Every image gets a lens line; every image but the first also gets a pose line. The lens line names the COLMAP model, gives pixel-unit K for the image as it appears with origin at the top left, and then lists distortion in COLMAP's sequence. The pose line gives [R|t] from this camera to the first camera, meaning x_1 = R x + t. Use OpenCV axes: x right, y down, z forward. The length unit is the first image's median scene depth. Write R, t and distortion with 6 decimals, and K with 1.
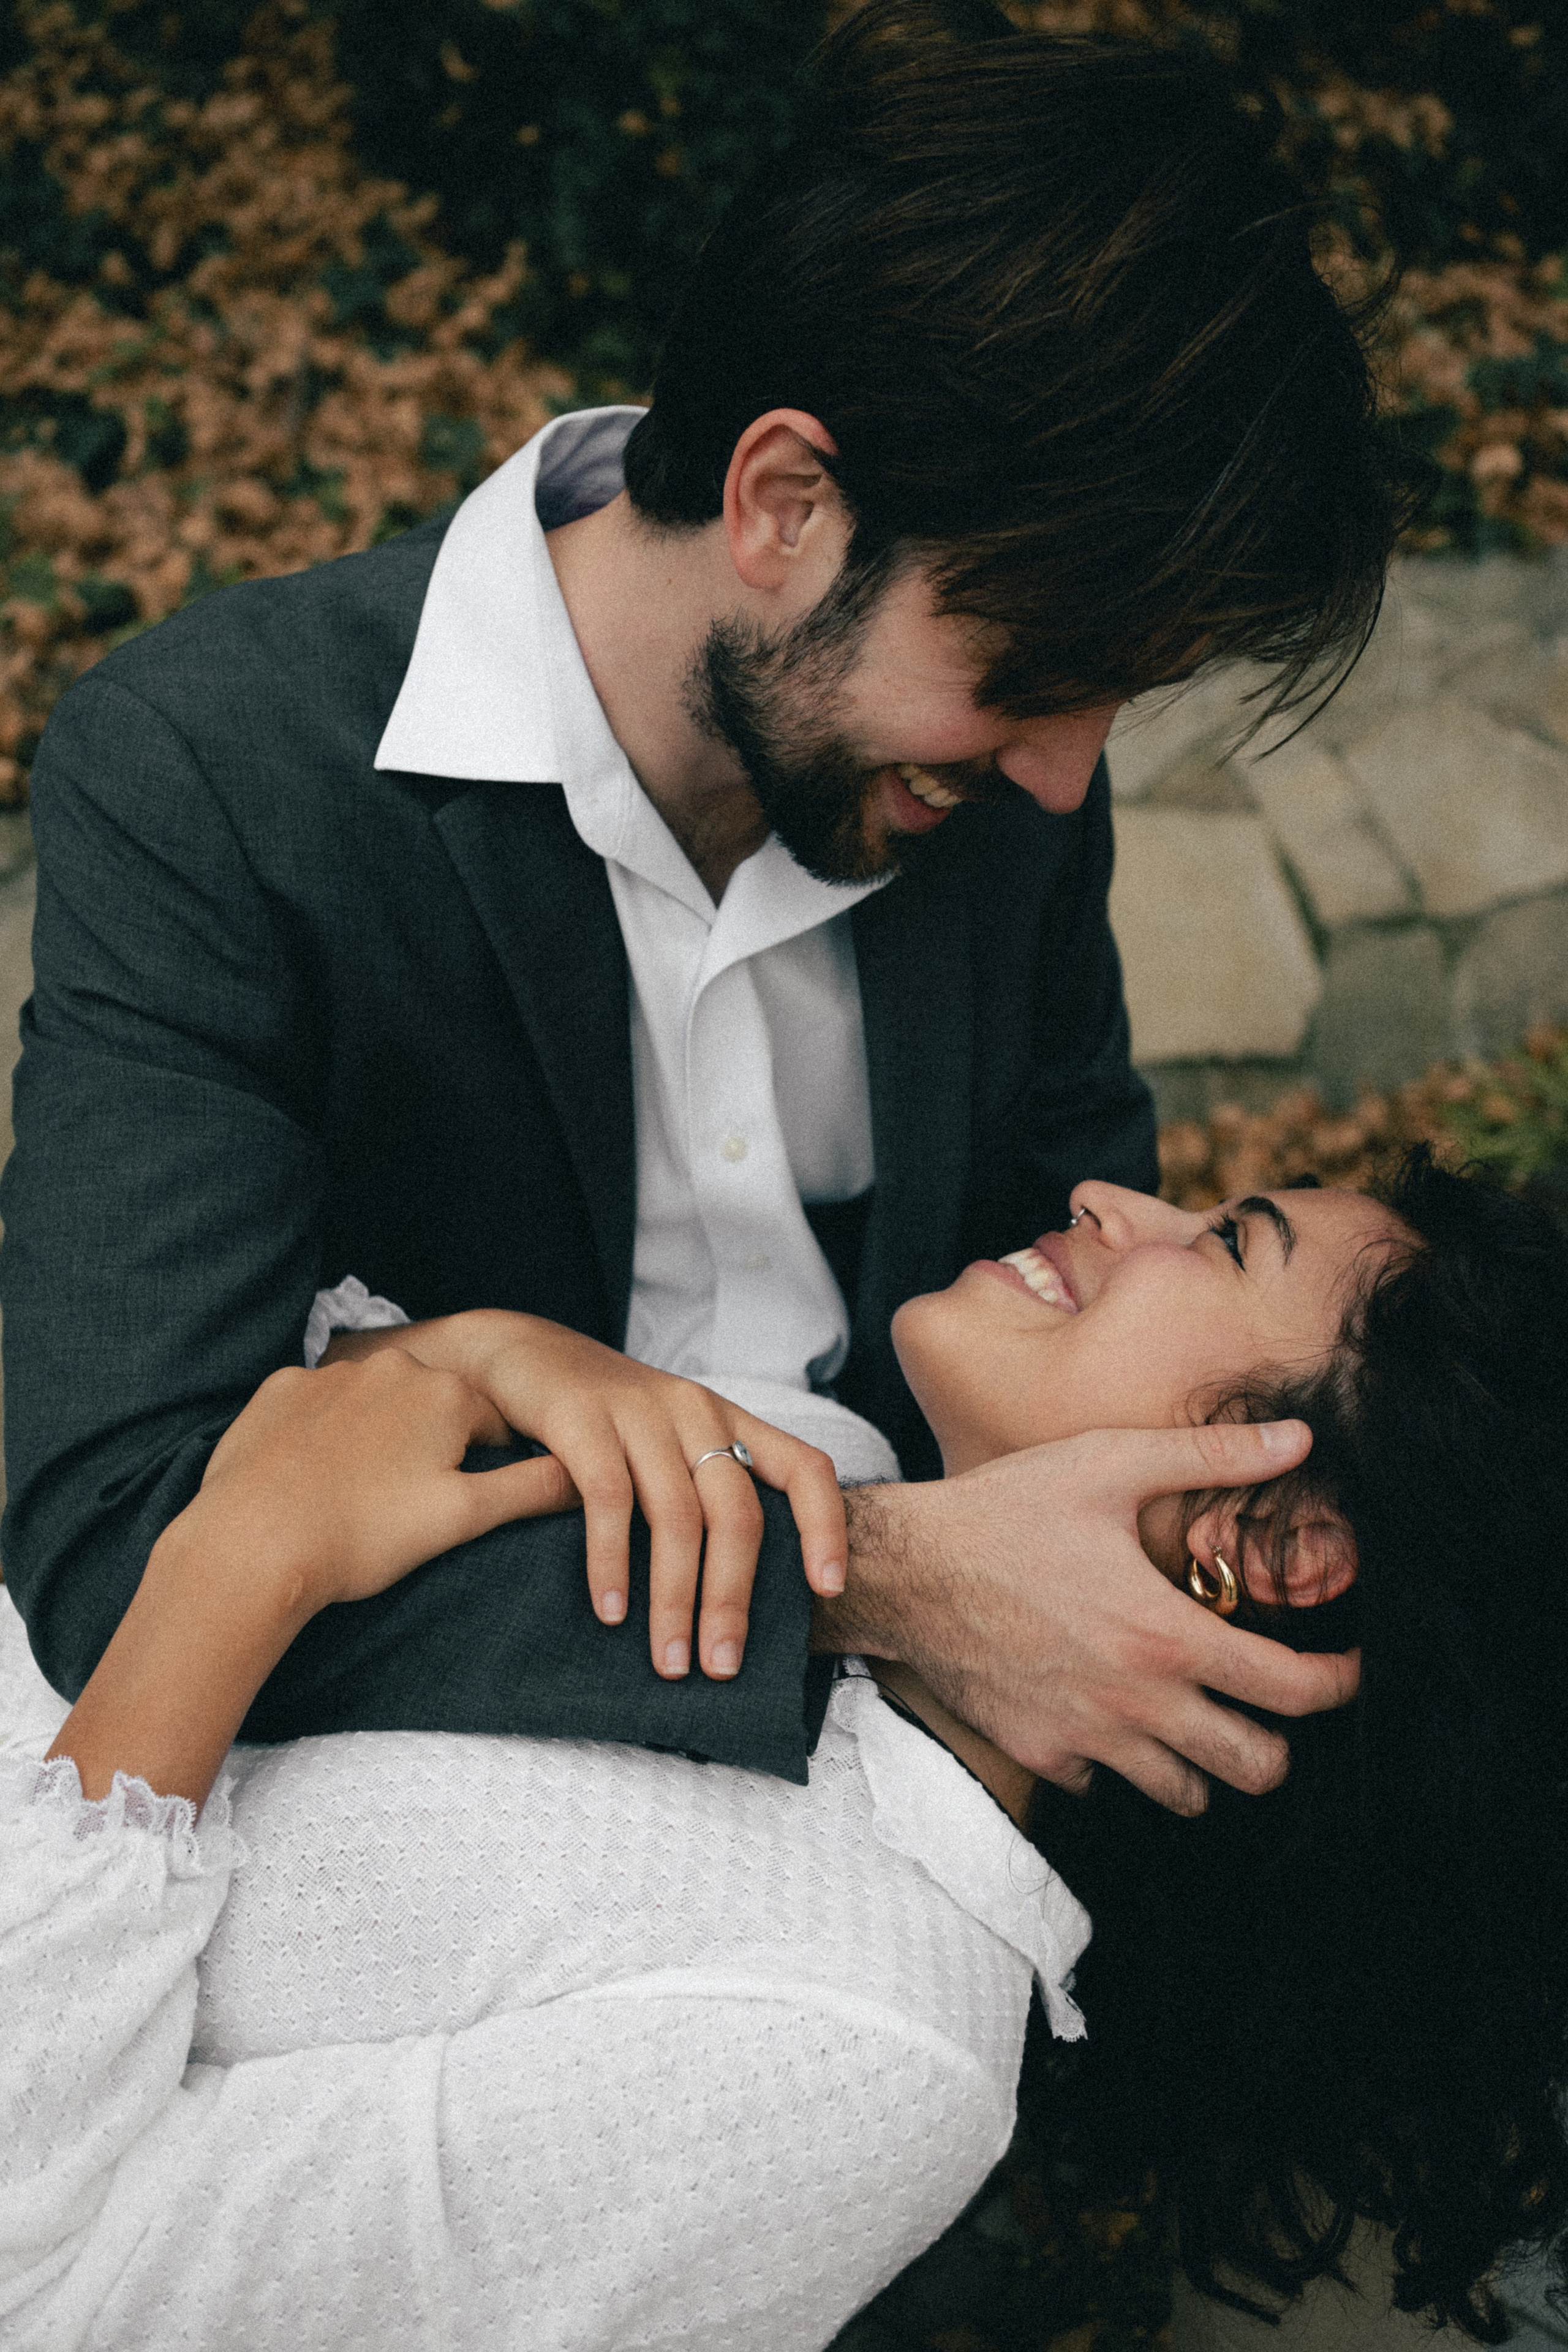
lens RADIAL K [[2309.2, 0, 771.5], [0, 2309.2, 1183.6], [0, 0, 1]] dist [-0.015423, 0.000000]
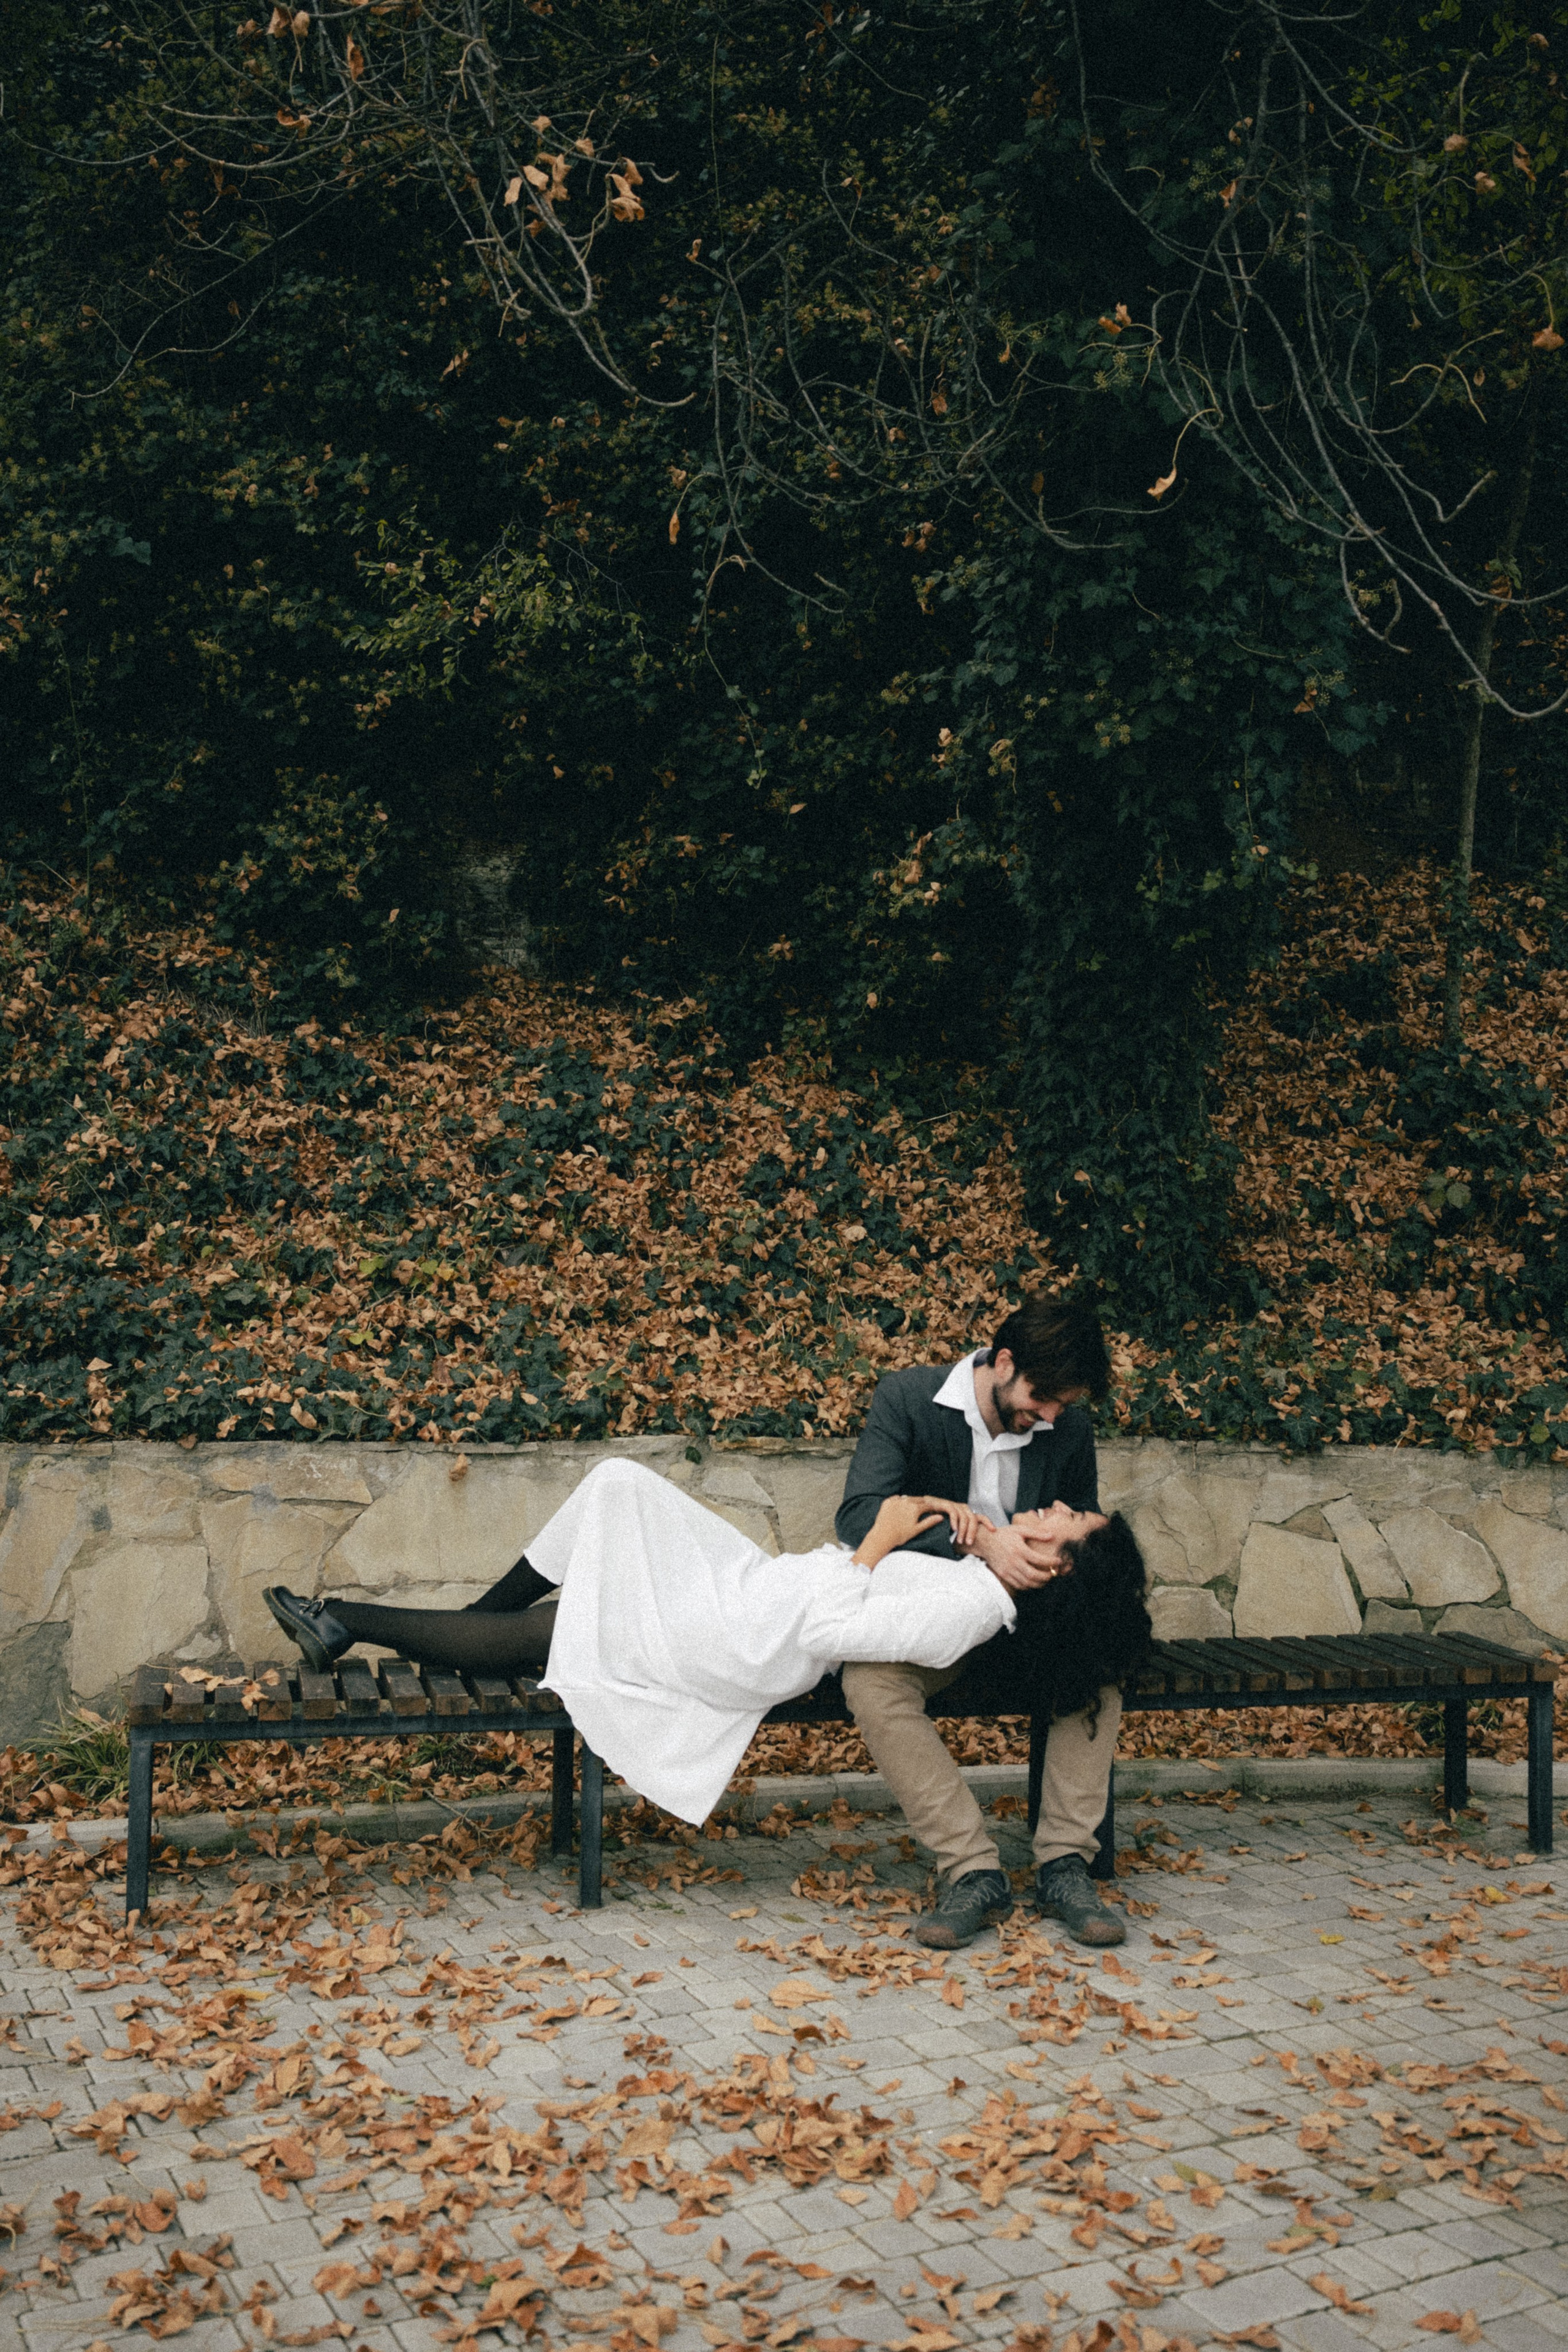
lens RADIAL K [[2309.2, 0, 780.3], [0, 2309.2, 1177.5], [0, 0, 1]] dist [-0.015423, 0.000000]
pose [[0.942279, 0.128695, -0.309108, 0.338423], [-0.230560, 0.918836, -0.320284, 0.358149], [0.242801, 0.373065, 0.895472, -1.292318]]
